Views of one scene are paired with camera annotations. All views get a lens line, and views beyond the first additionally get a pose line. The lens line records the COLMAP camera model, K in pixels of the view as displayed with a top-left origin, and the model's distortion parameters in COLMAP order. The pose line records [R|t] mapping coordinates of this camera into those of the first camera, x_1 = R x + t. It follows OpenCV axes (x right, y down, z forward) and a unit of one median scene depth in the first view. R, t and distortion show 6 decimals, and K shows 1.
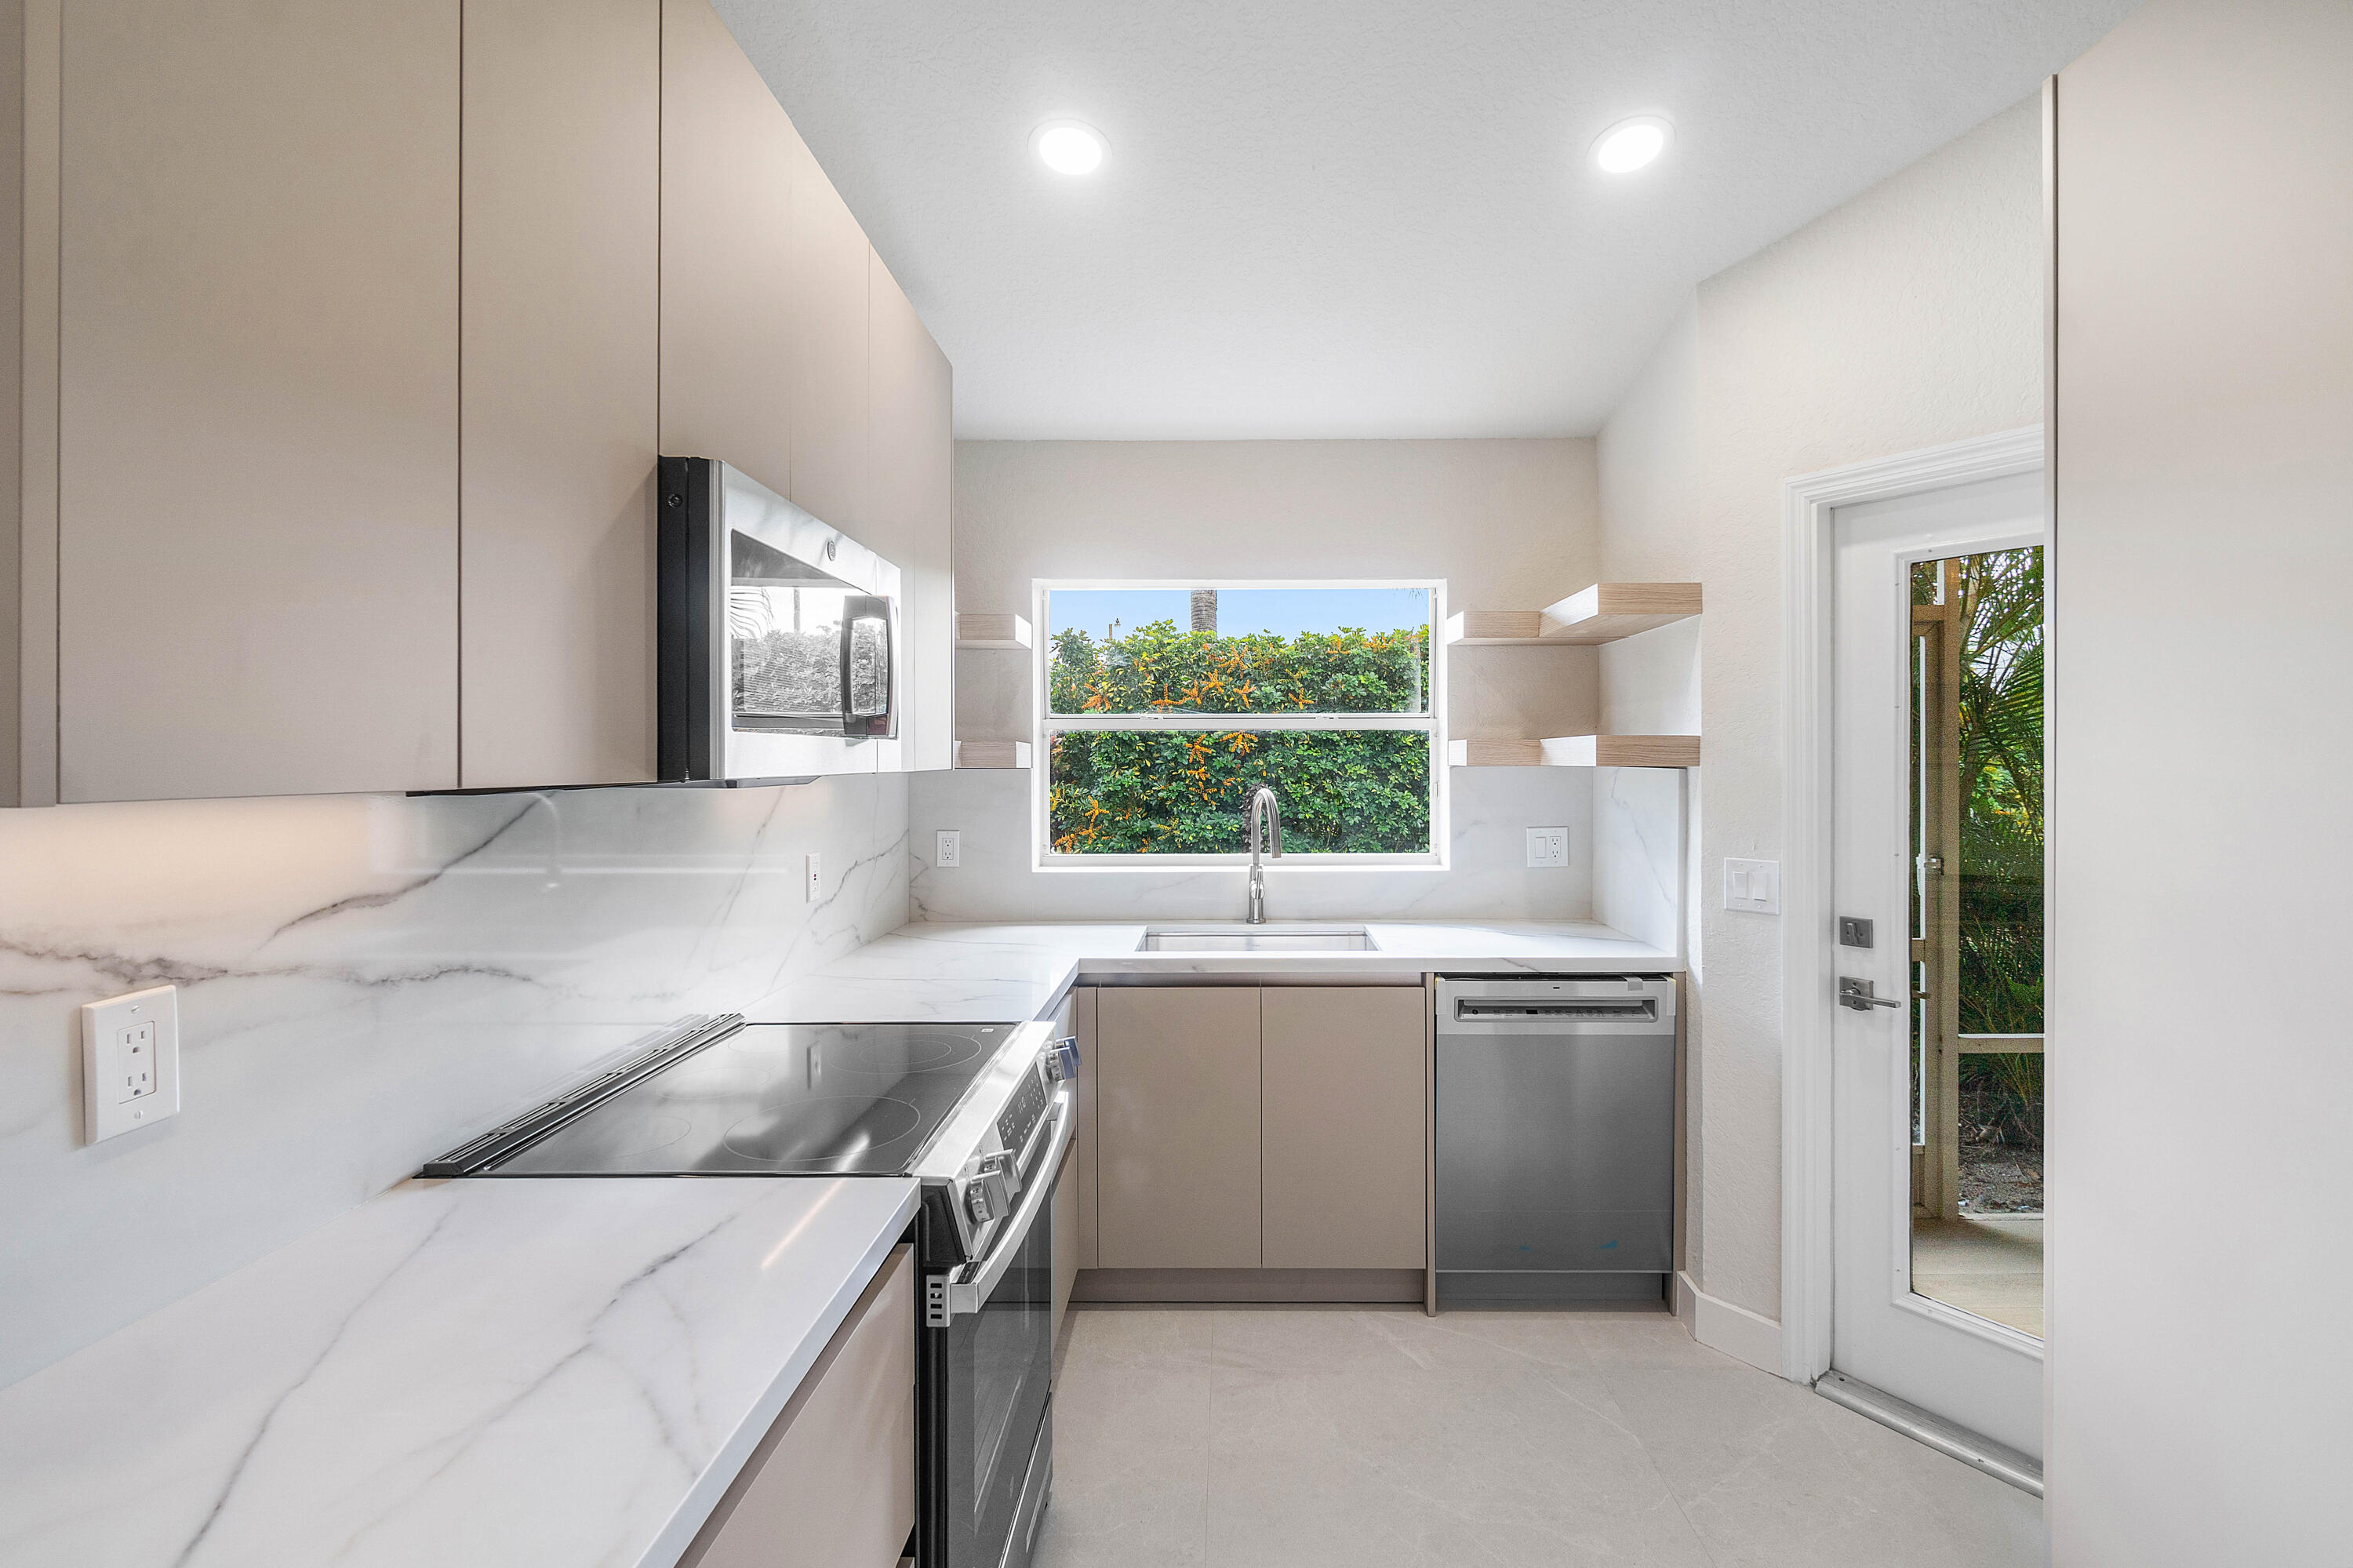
lens RADIAL K [[1033.8, 0, 1246.1], [0, 1033.8, 771.8], [0, 0, 1]] dist [-0.001592, -0.000619]
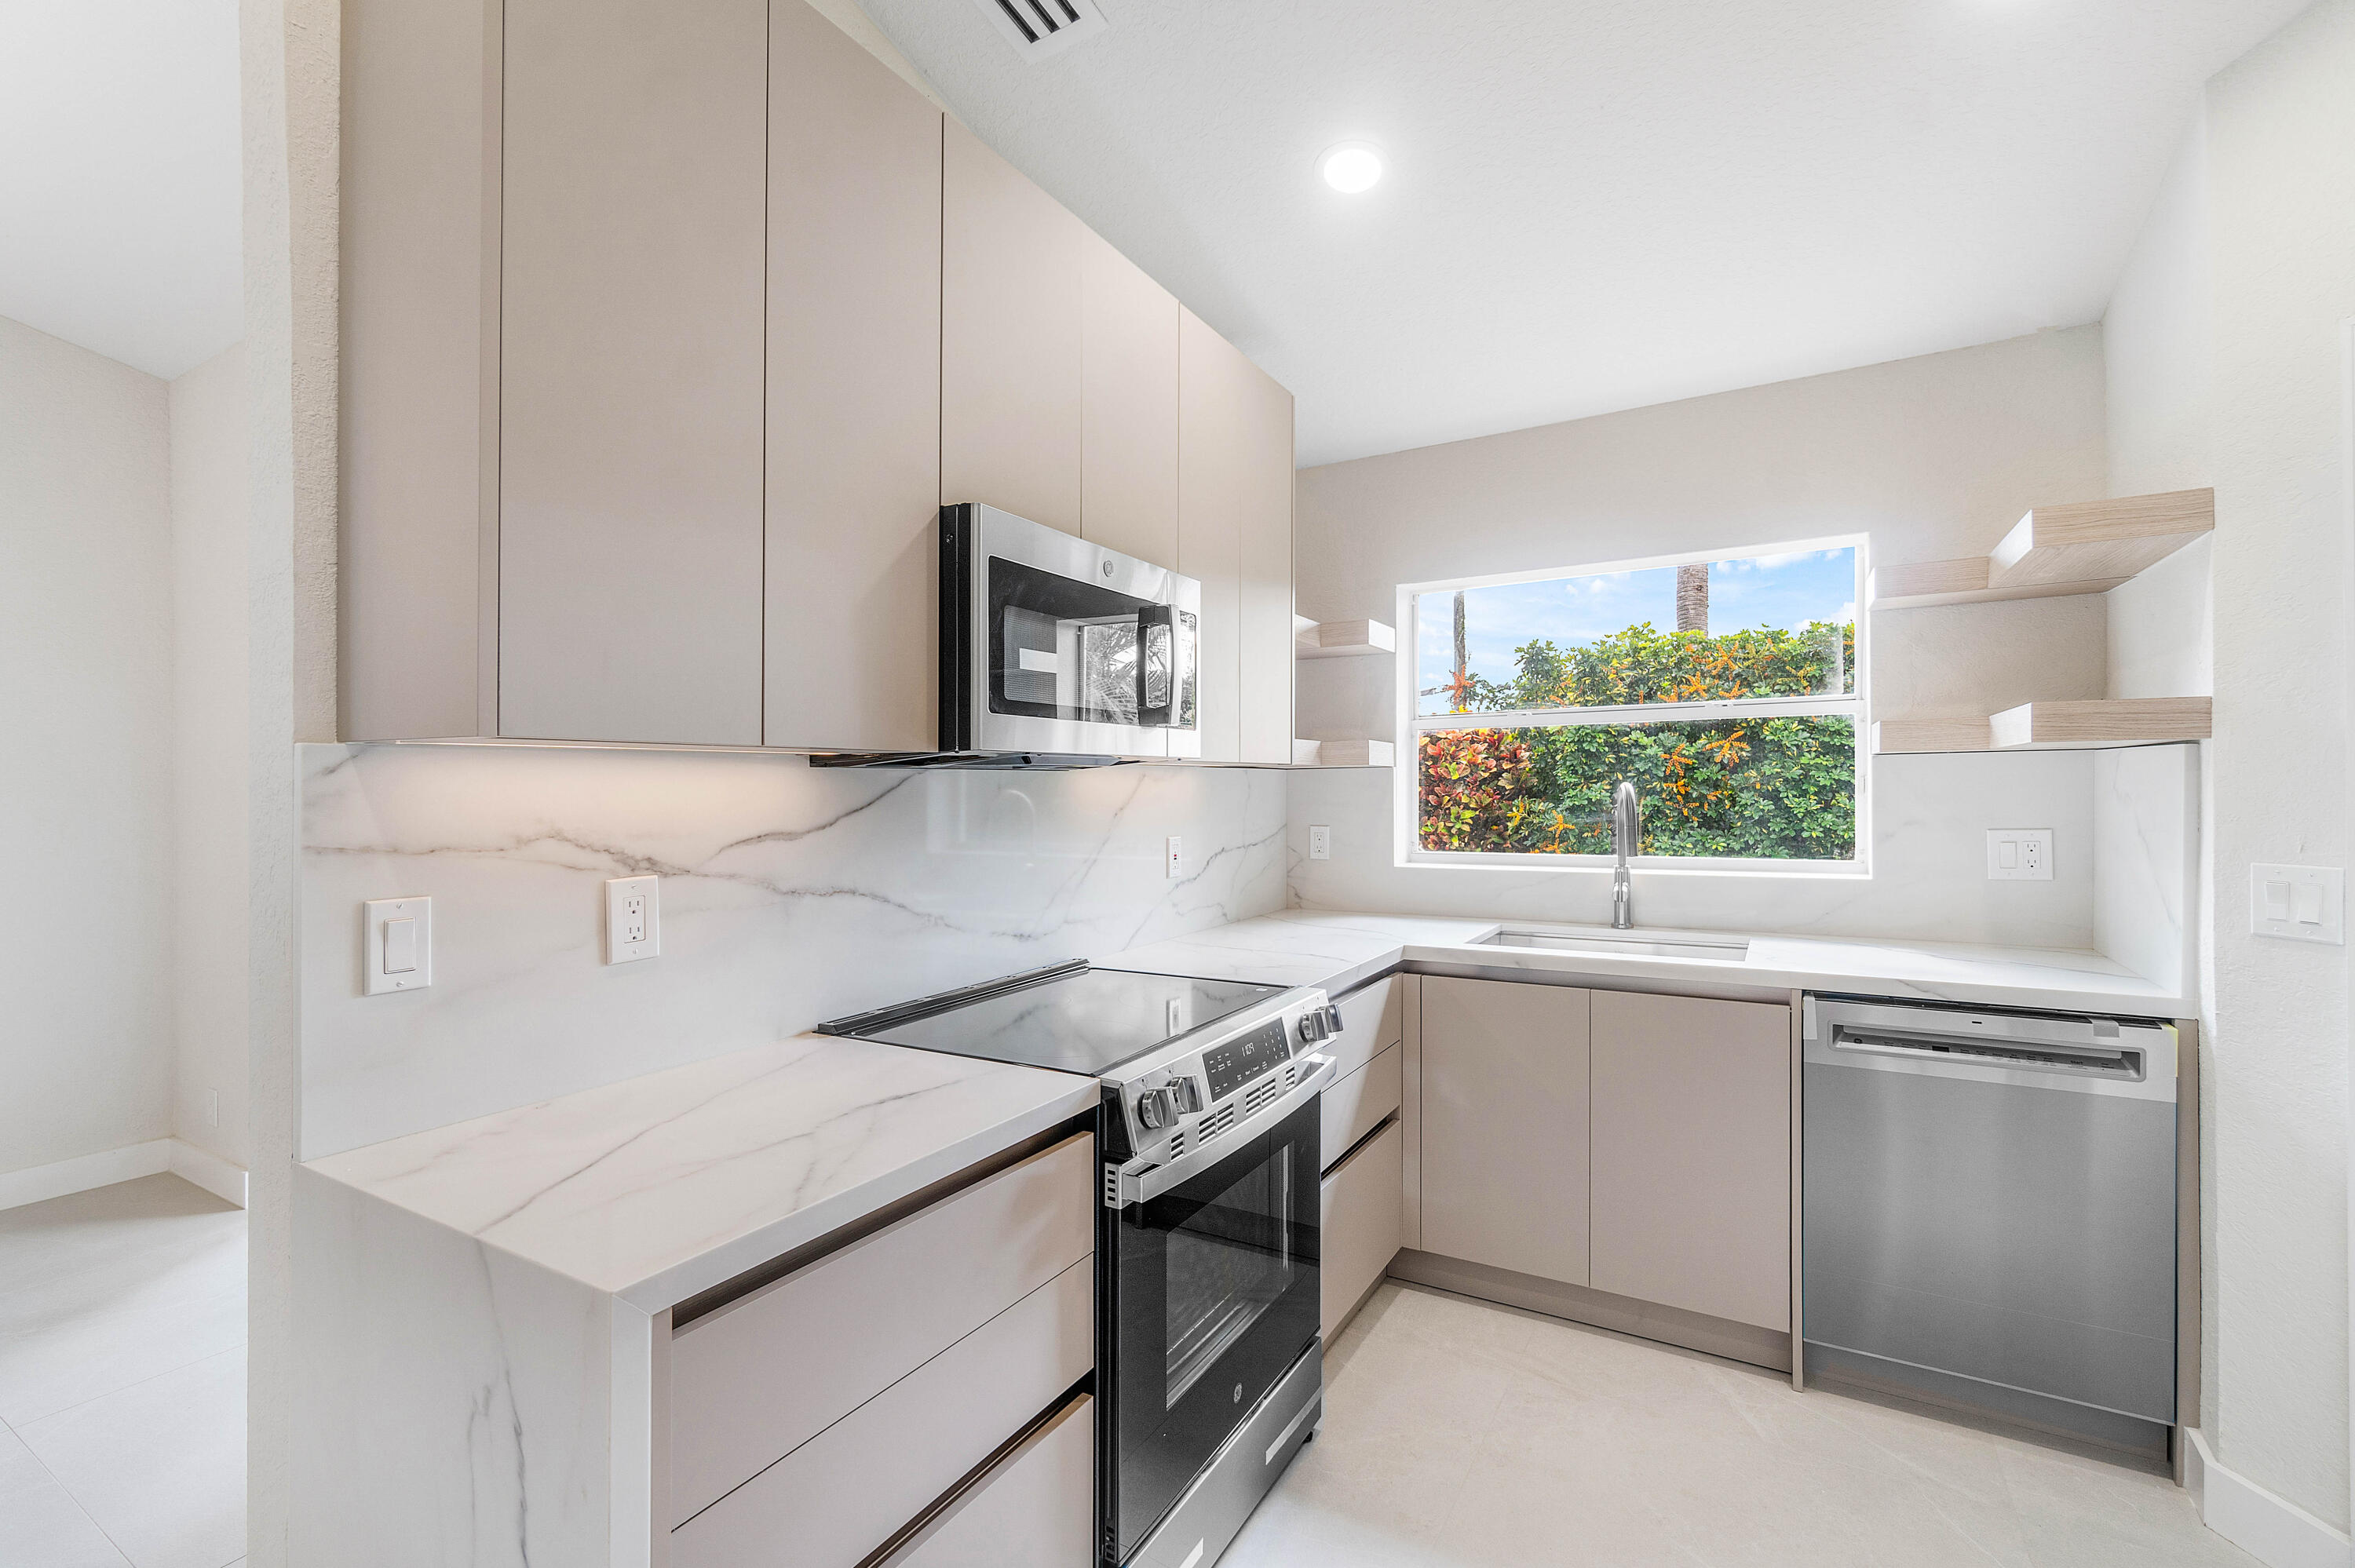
lens RADIAL K [[1034.5, 0, 1222.5], [0, 1034.5, 790.6], [0, 0, 1]] dist [-0.001592, -0.000619]
pose [[0.865744, -0.007616, -0.500430, 0.195921], [0.004061, 0.999958, -0.008192, 0.034306], [0.500471, 0.005060, 0.865738, 0.018228]]
